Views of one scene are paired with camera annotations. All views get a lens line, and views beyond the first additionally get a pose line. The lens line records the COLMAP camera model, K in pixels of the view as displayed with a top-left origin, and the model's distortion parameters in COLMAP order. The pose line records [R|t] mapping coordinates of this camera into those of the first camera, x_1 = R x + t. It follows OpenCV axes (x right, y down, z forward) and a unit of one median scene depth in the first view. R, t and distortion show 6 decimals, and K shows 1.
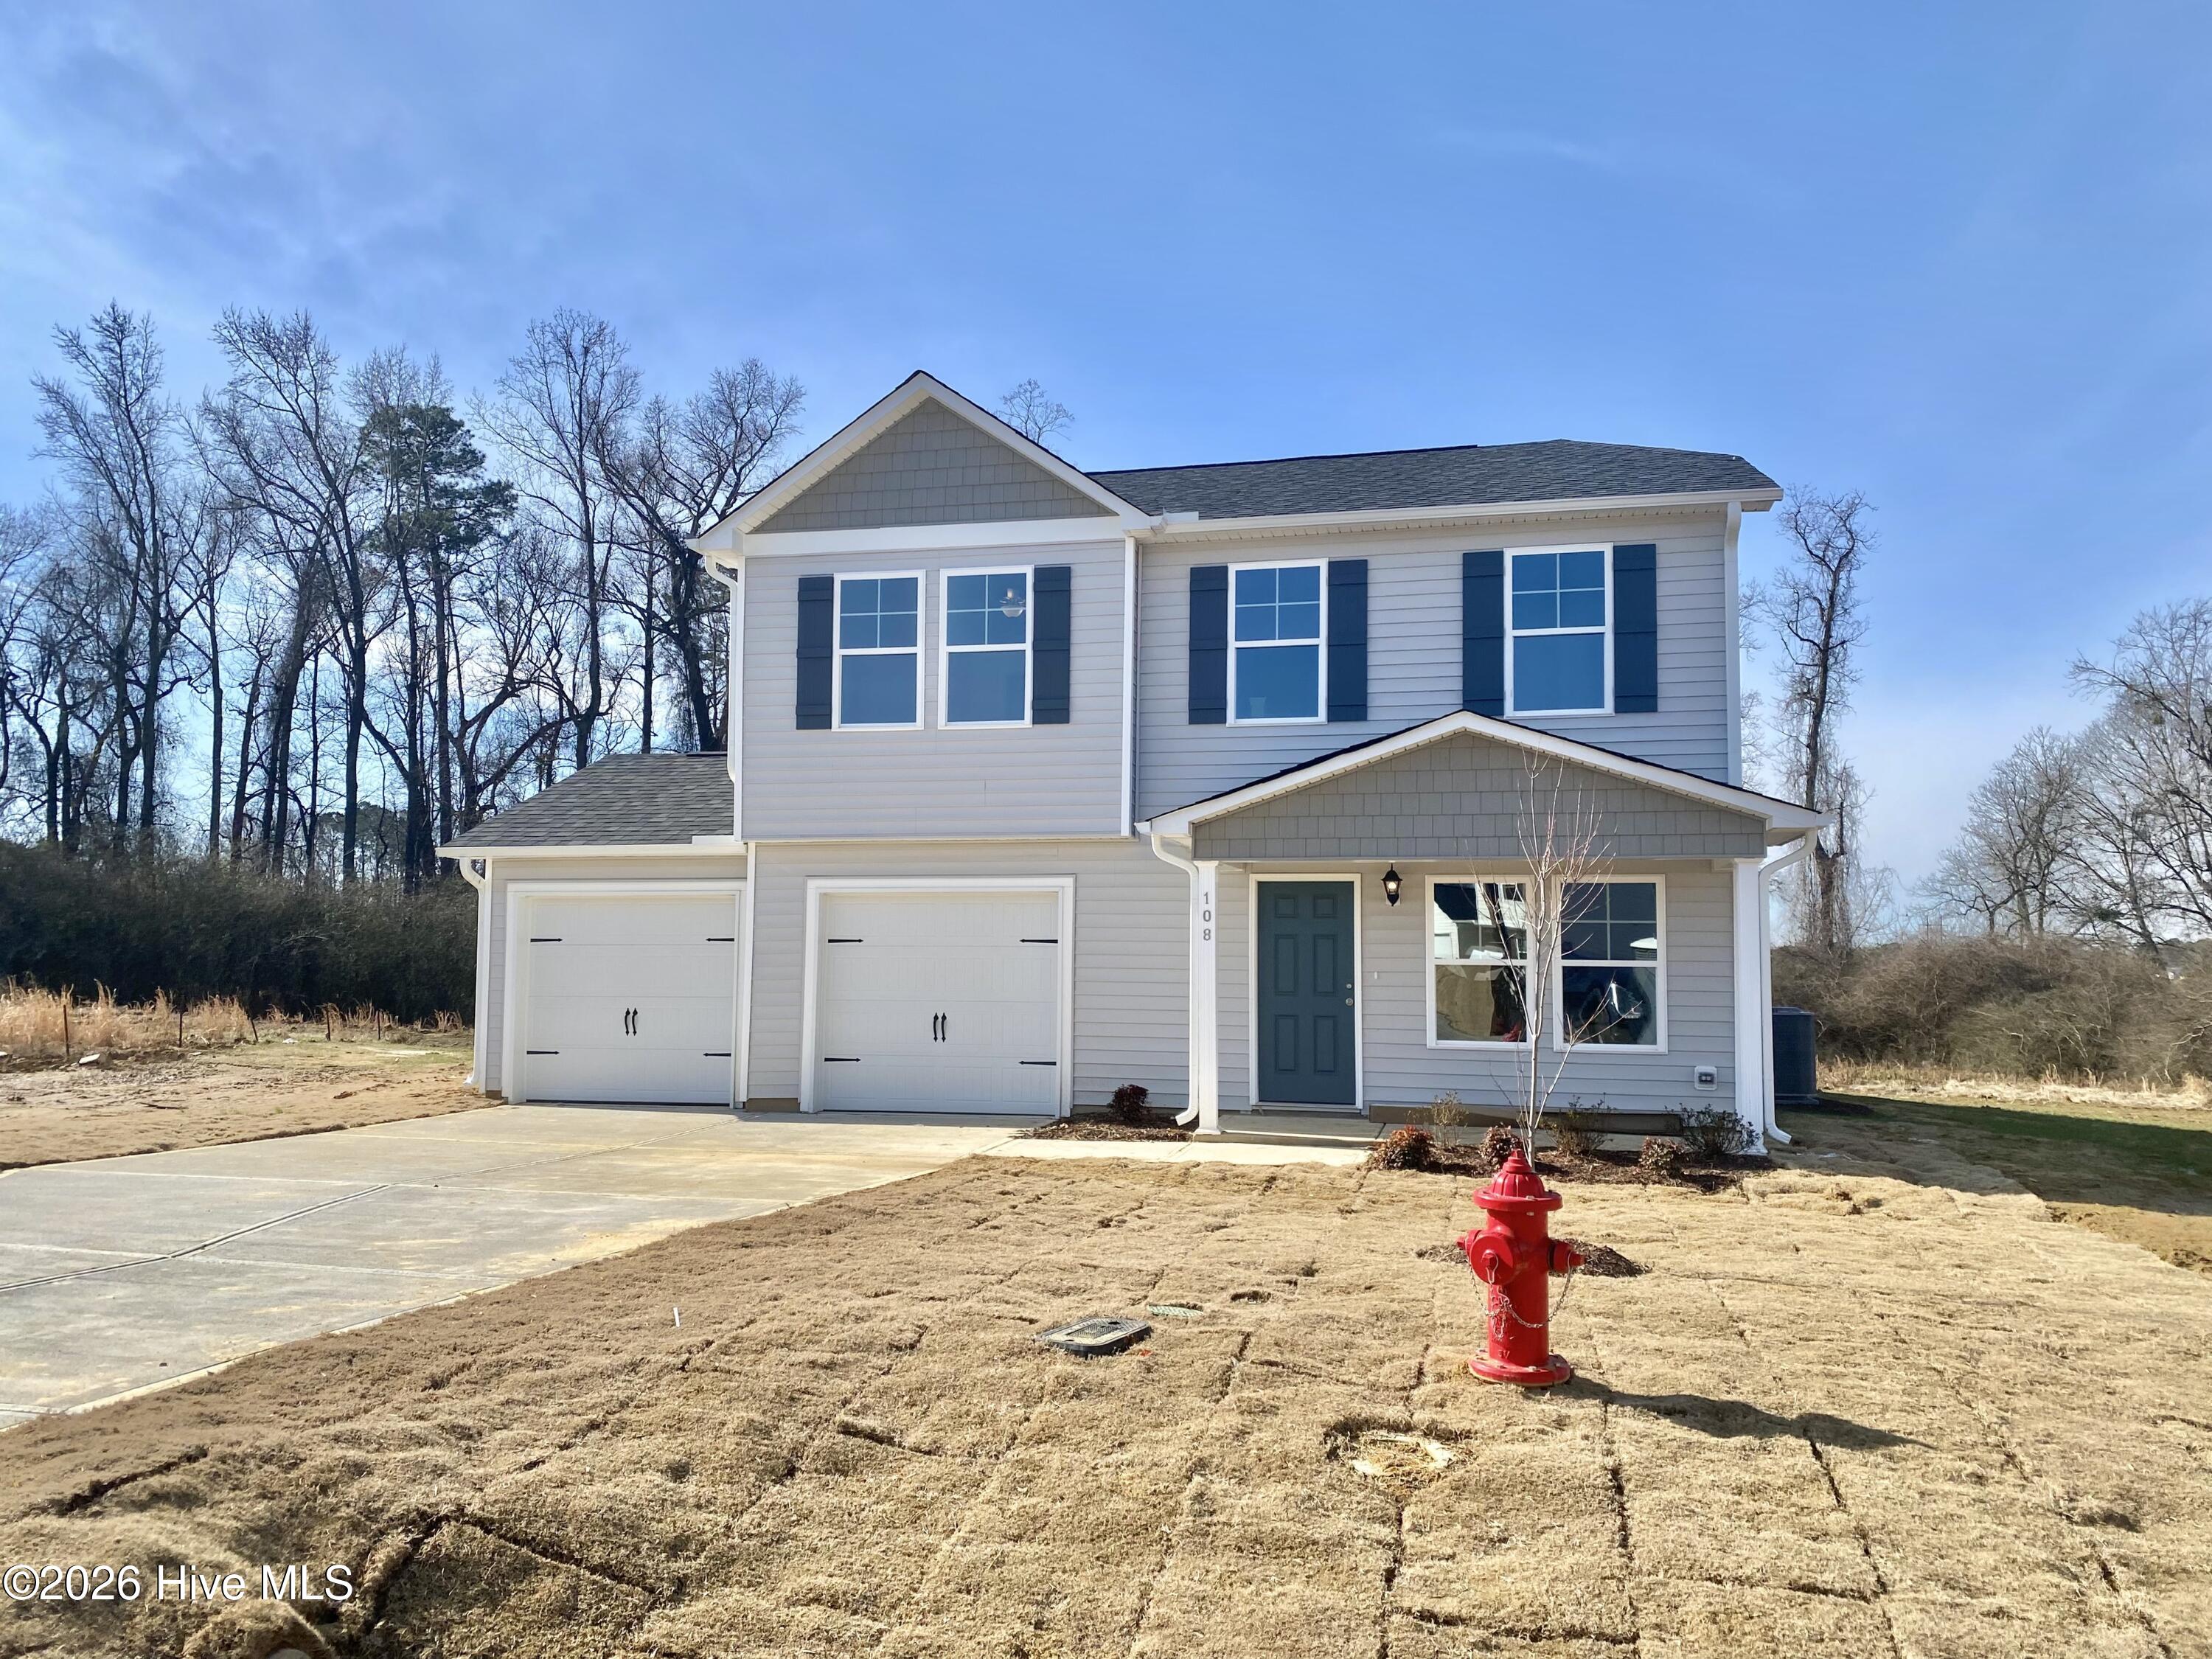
lens RADIAL K [[1673.5, 0, 1110.1], [0, 1673.5, 858.0], [0, 0, 1]] dist [0.015903, 0.003050]
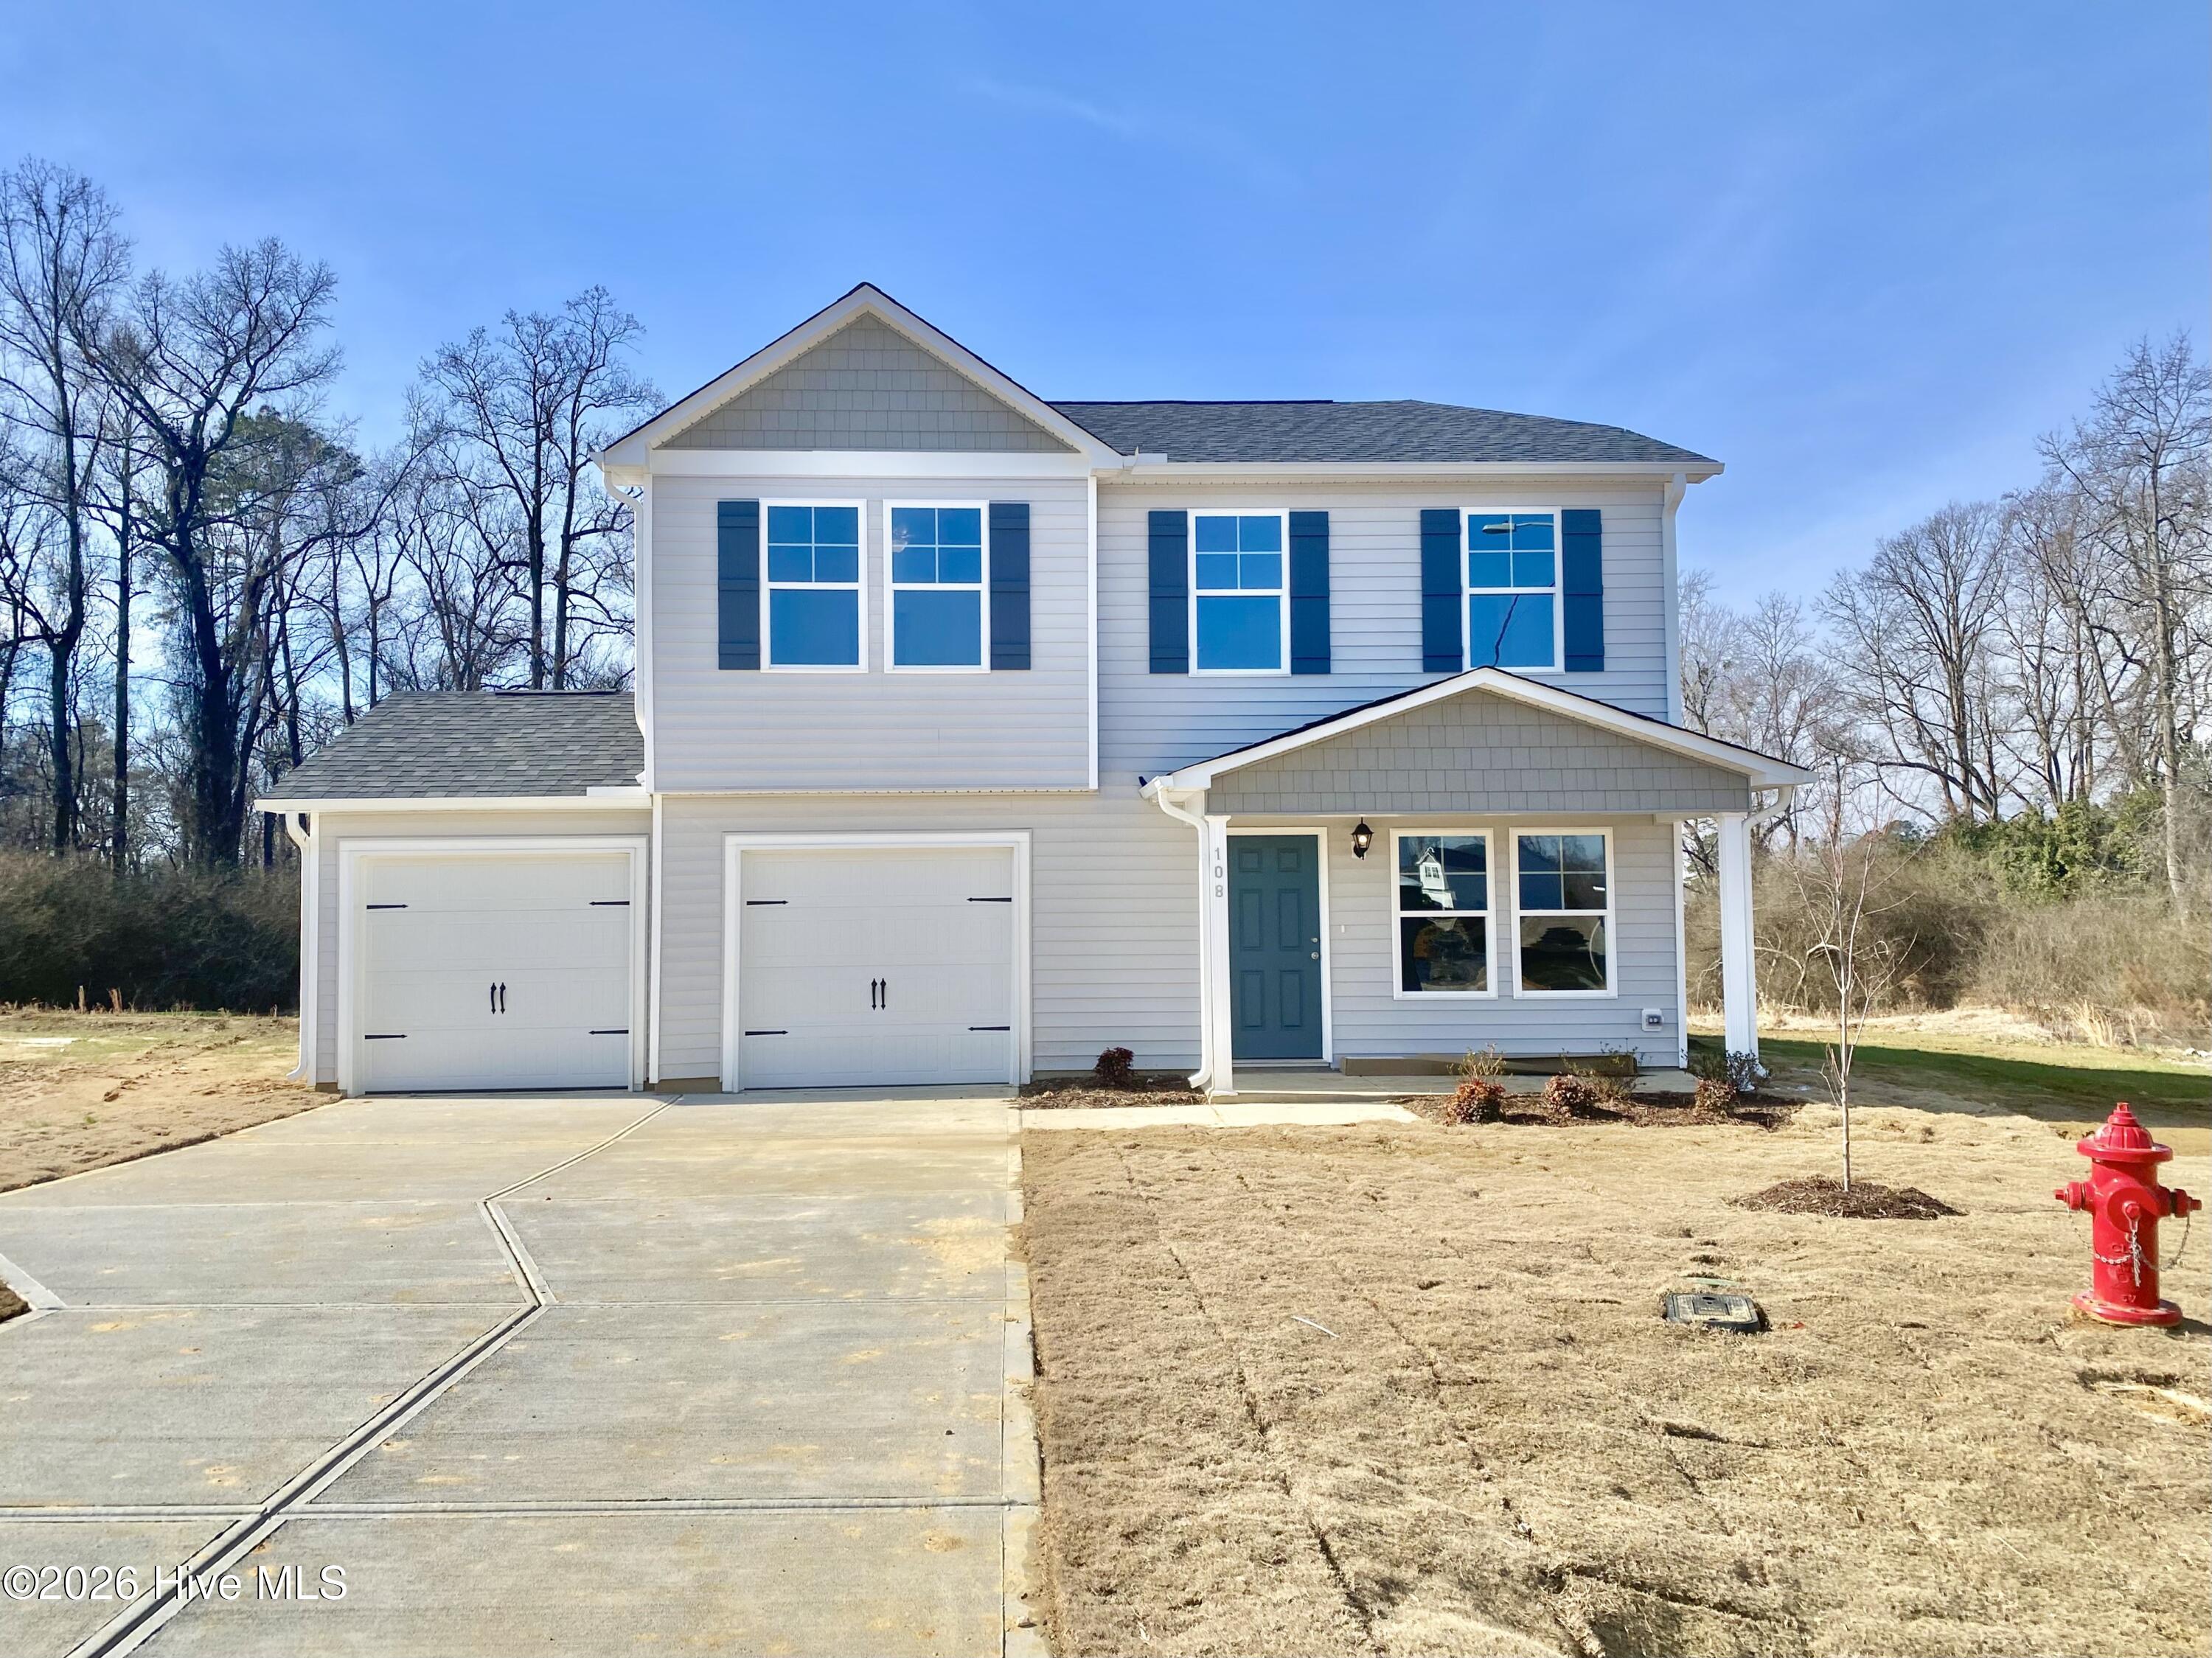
lens RADIAL K [[1711.2, 0, 1106.0], [0, 1711.2, 829.0], [0, 0, 1]] dist [0.014755, -0.010644]
pose [[0.961418, -0.004099, 0.275060, -0.250739], [-0.000059, 0.999886, 0.015109, -0.004955], [-0.275090, -0.014542, 0.961308, 0.055065]]
